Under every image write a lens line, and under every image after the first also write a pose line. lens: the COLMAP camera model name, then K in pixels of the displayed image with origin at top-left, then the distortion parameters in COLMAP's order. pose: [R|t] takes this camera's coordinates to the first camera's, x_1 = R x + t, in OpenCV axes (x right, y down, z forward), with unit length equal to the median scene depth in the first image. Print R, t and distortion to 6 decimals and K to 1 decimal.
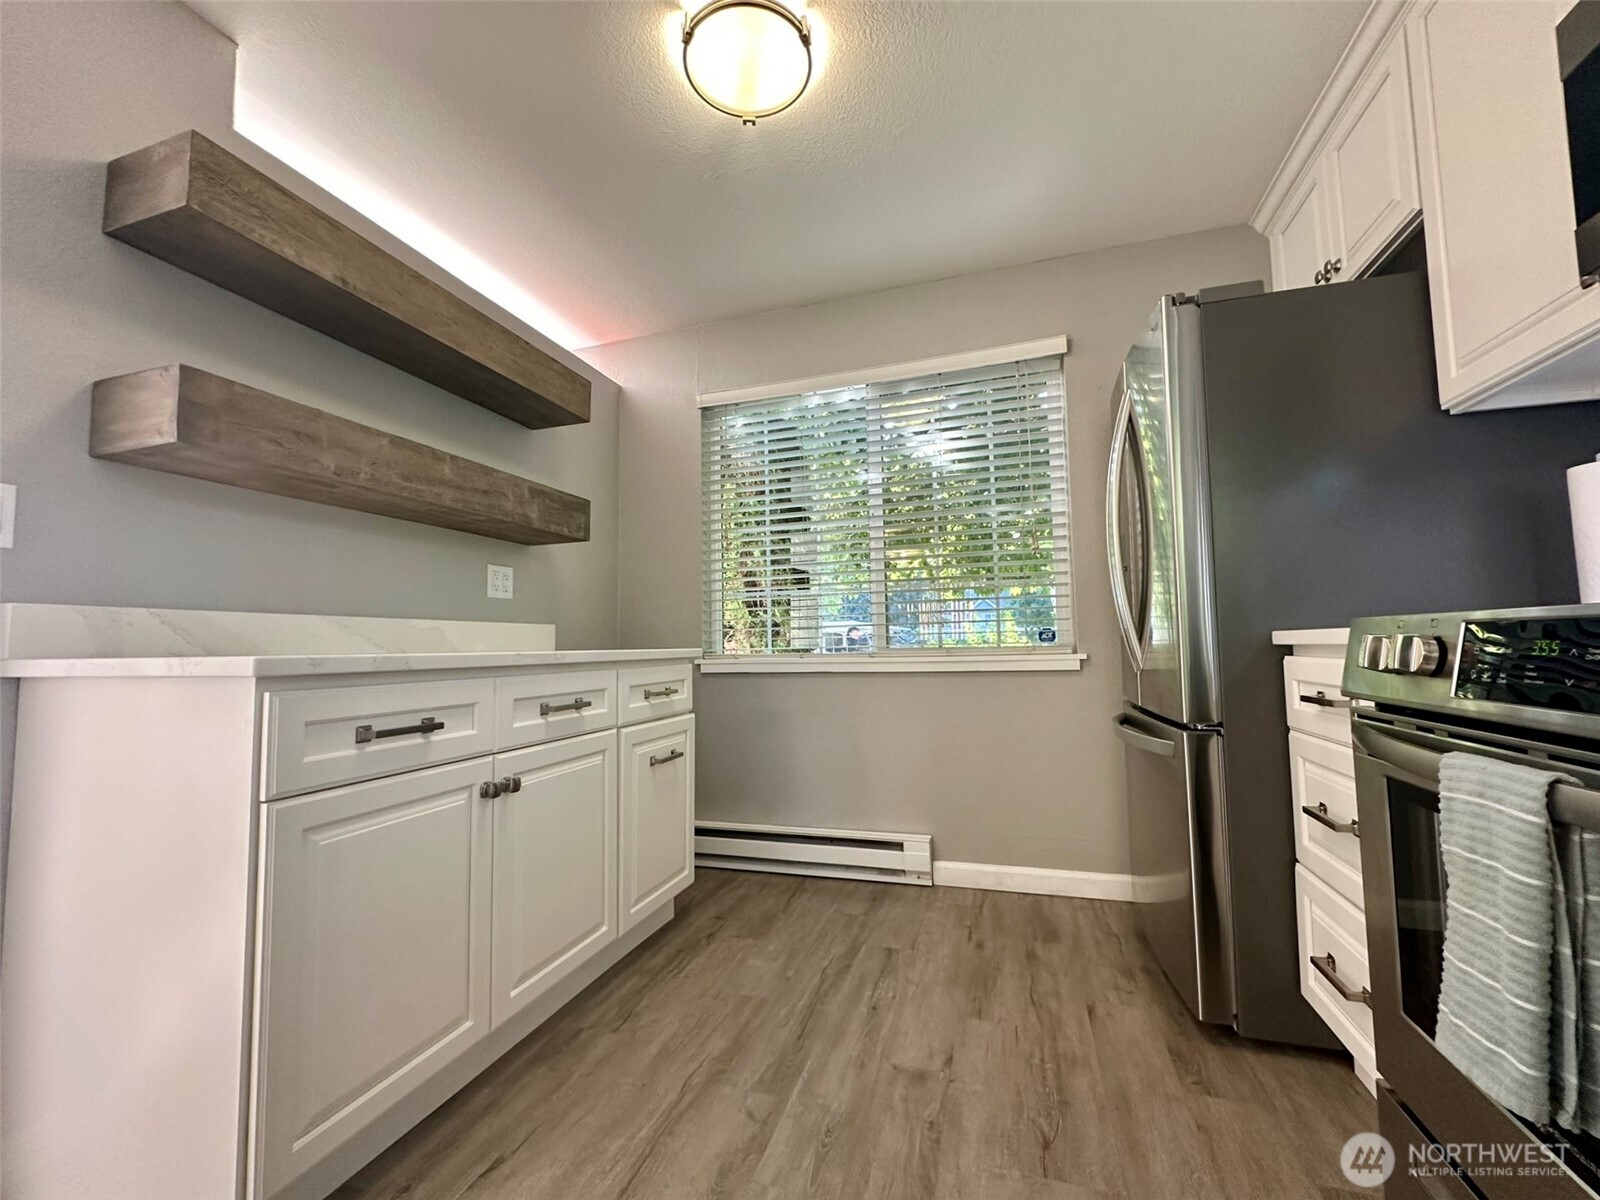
lens RADIAL K [[648.9, 0, 800.0], [0, 648.9, 600.0], [0, 0, 1]] dist [-0.000141, -0.000442]
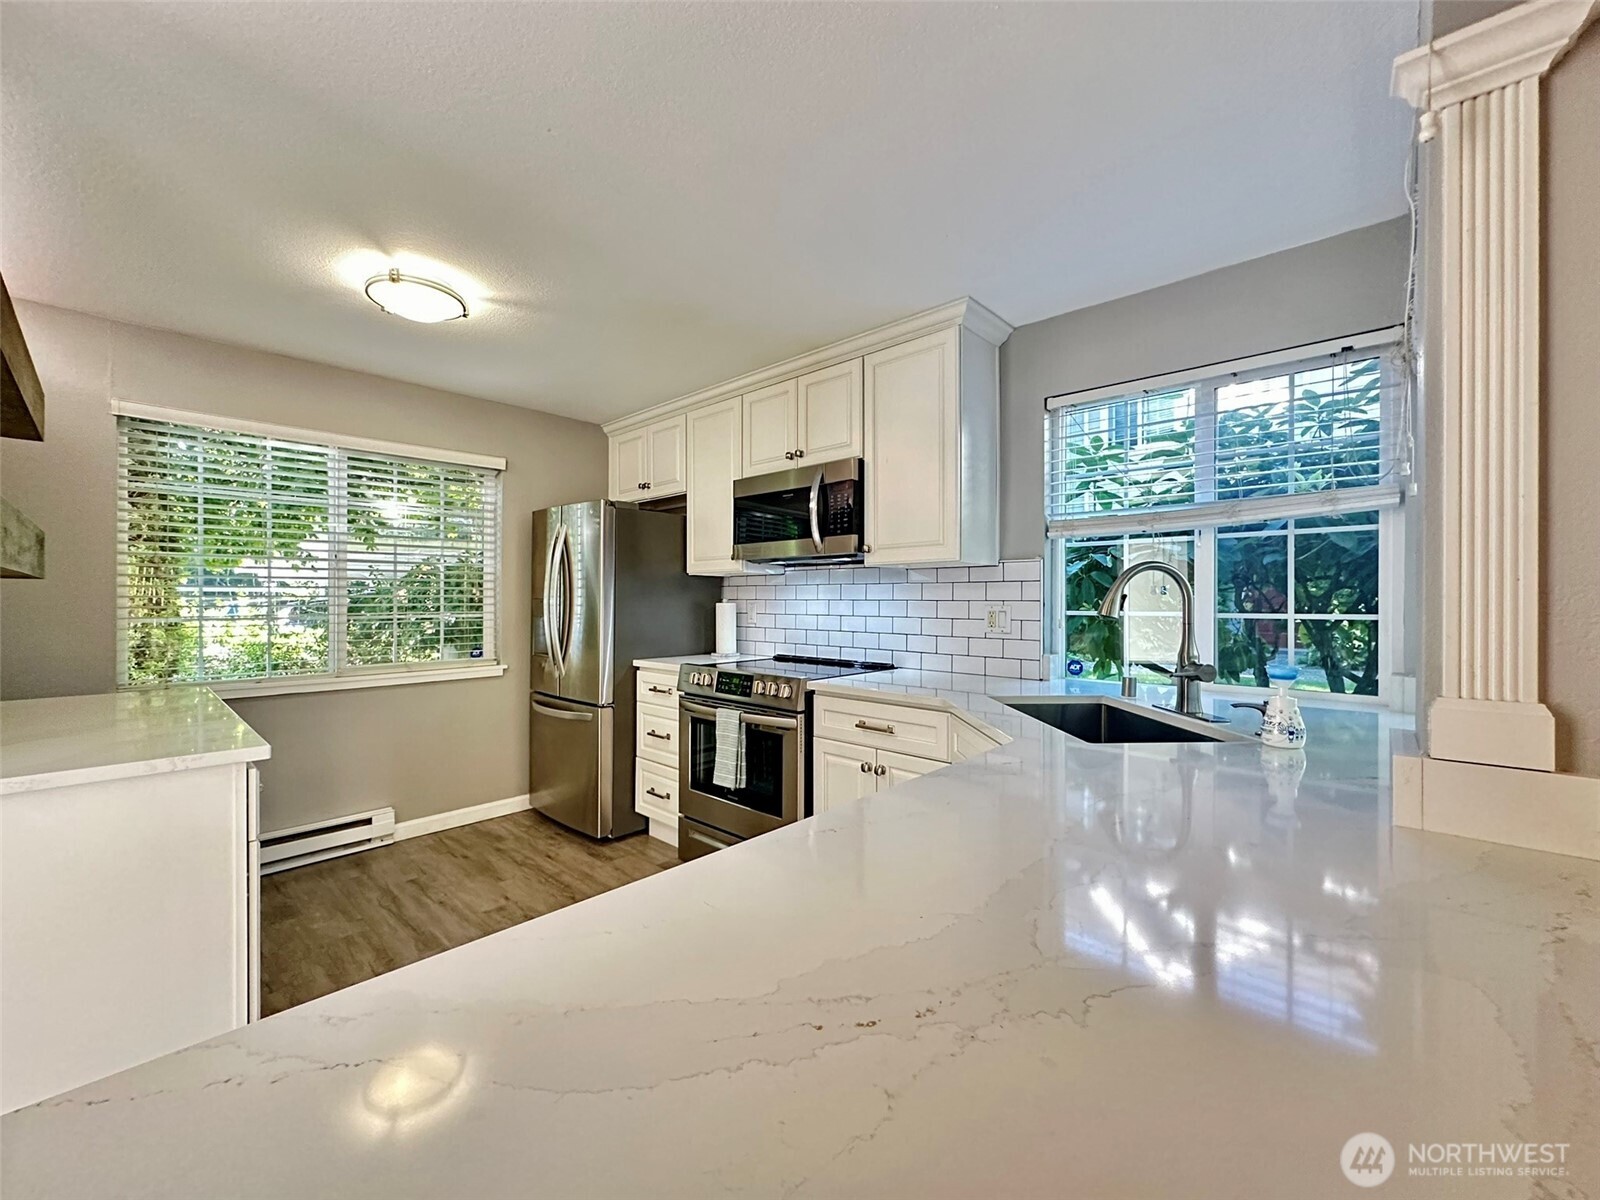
lens RADIAL K [[621.1, 0, 798.6], [0, 621.1, 603.9], [0, 0, 1]] dist [0.000495, 0.000016]
pose [[0.431279, 0.019220, 0.902014, -0.805859], [-0.071984, 0.997319, 0.013167, -0.177129], [-0.899342, -0.070609, 0.431506, -0.372256]]
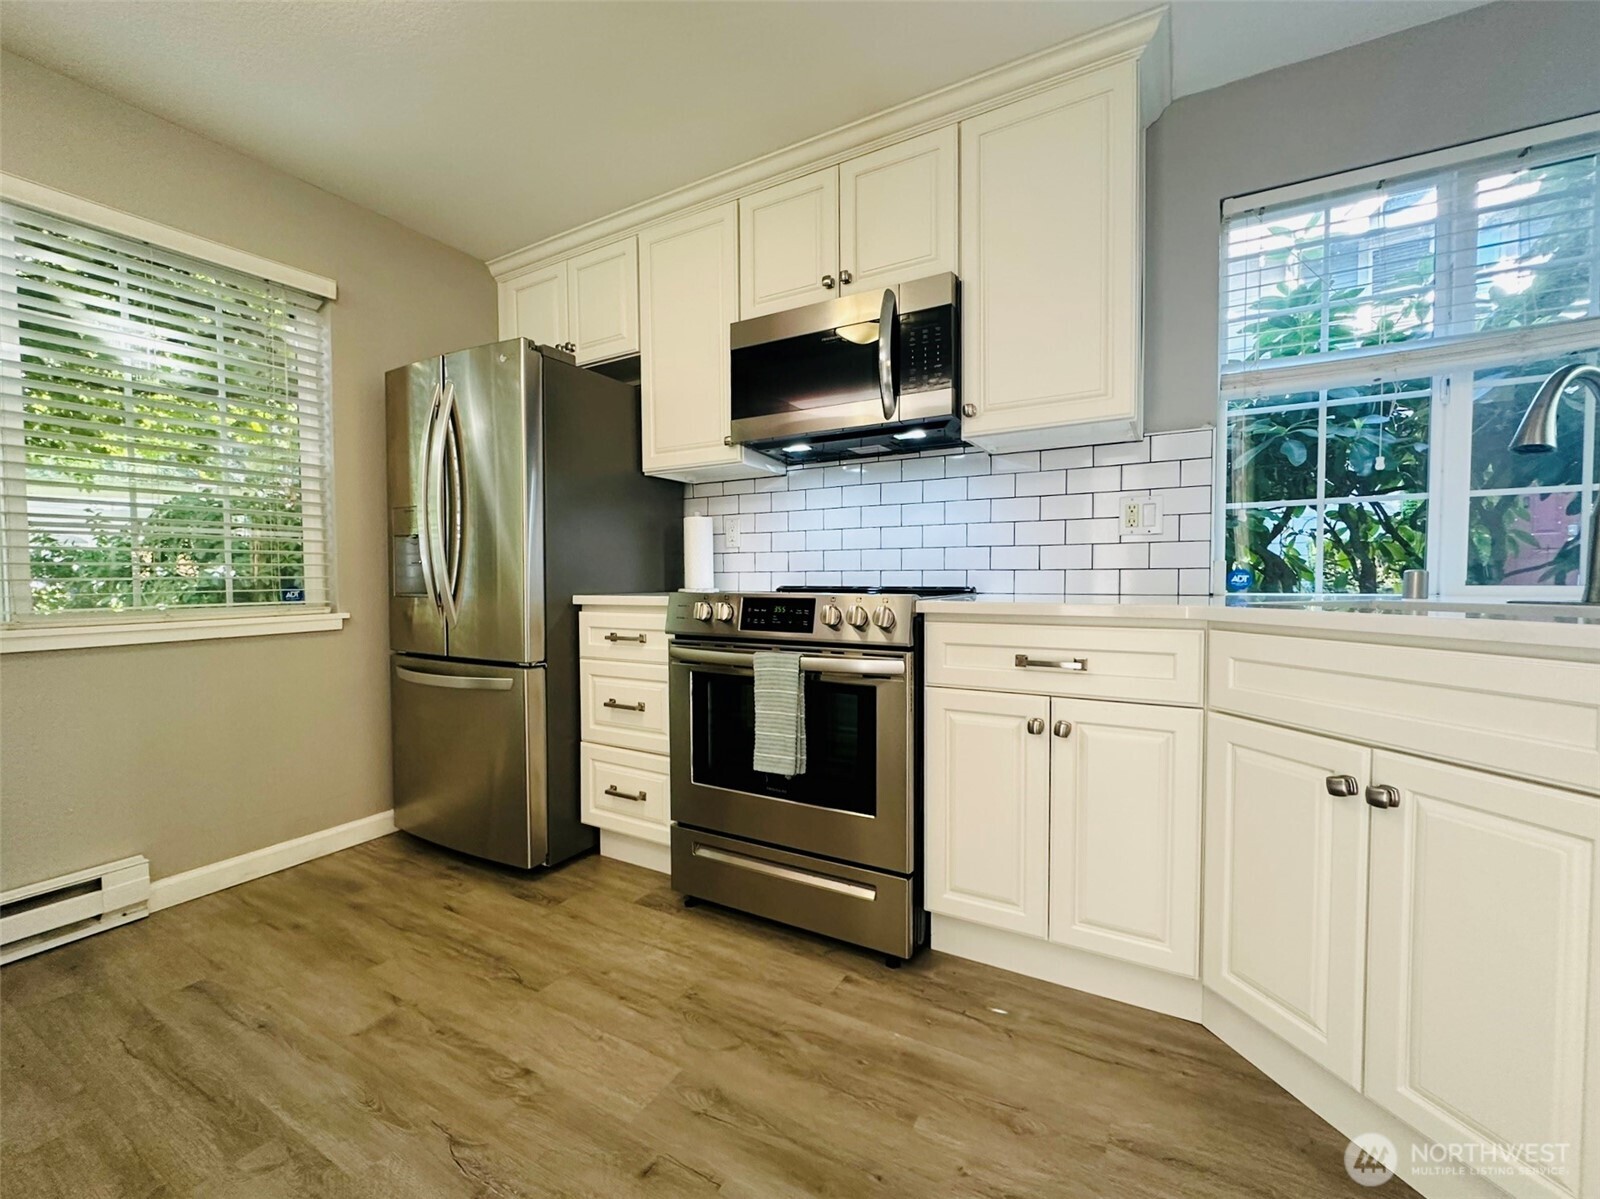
lens RADIAL K [[648.9, 0, 800.0], [0, 648.9, 599.5], [0, 0, 1]] dist [-0.000141, -0.000442]
pose [[0.218416, -0.016249, 0.975721, -0.504391], [-0.064158, 0.997459, 0.030973, -0.018692], [-0.973745, -0.069365, 0.216818, 0.122775]]
